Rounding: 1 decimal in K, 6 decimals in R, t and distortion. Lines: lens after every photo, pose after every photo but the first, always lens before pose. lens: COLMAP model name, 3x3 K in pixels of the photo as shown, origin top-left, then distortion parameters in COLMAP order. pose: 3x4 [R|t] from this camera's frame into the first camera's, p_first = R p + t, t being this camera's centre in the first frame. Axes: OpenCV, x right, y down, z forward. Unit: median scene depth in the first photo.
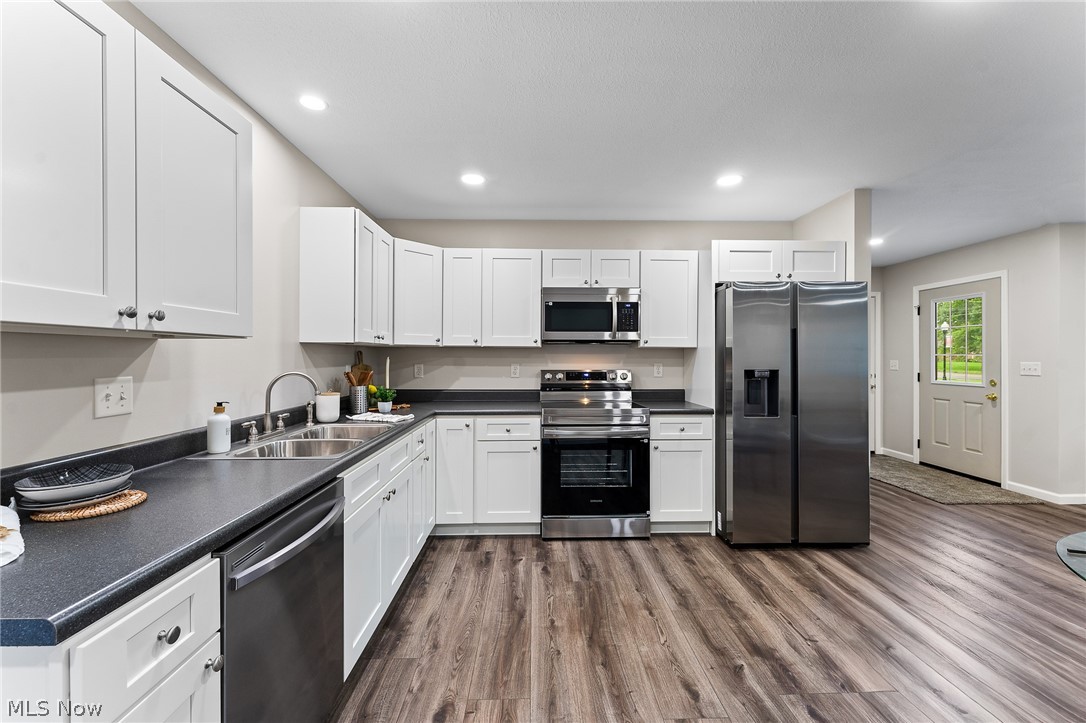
lens RADIAL K [[438.1, 0, 543.0], [0, 438.1, 361.5], [0, 0, 1]] dist [-0.000595, -0.000016]
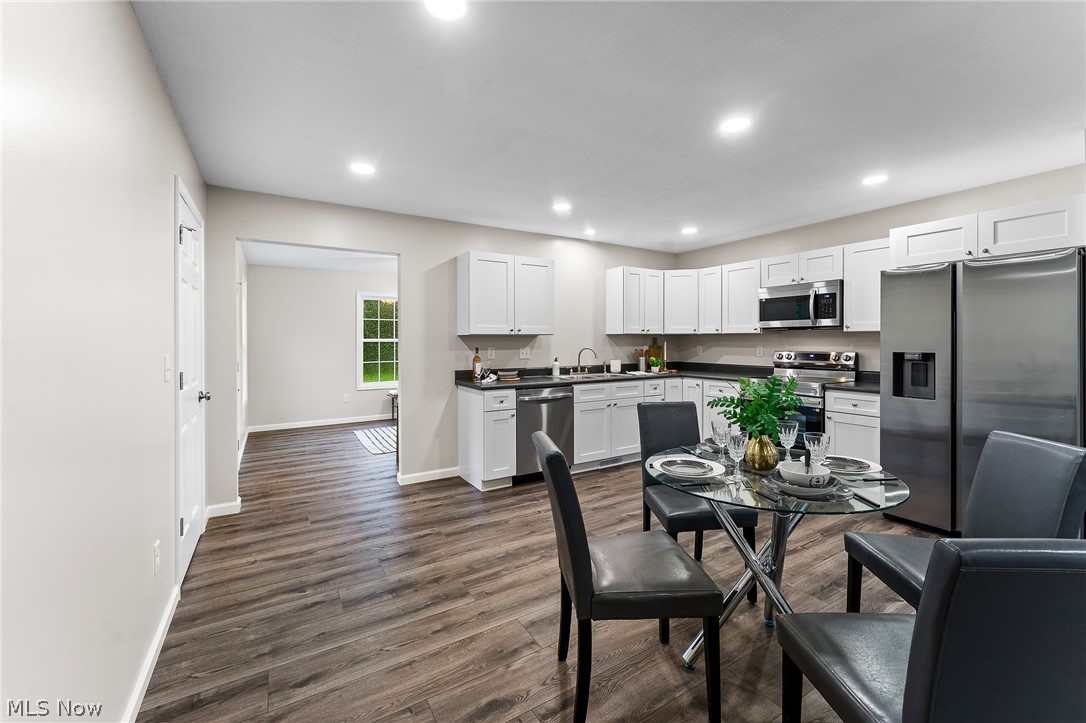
lens RADIAL K [[443.7, 0, 546.2], [0, 443.7, 346.4], [0, 0, 1]] dist [0.000192, 0.000042]
pose [[0.504244, 0.007185, -0.863531, 0.896030], [-0.005342, 0.999972, 0.005201, 0.003320], [0.863545, 0.001991, 0.504269, -0.253048]]
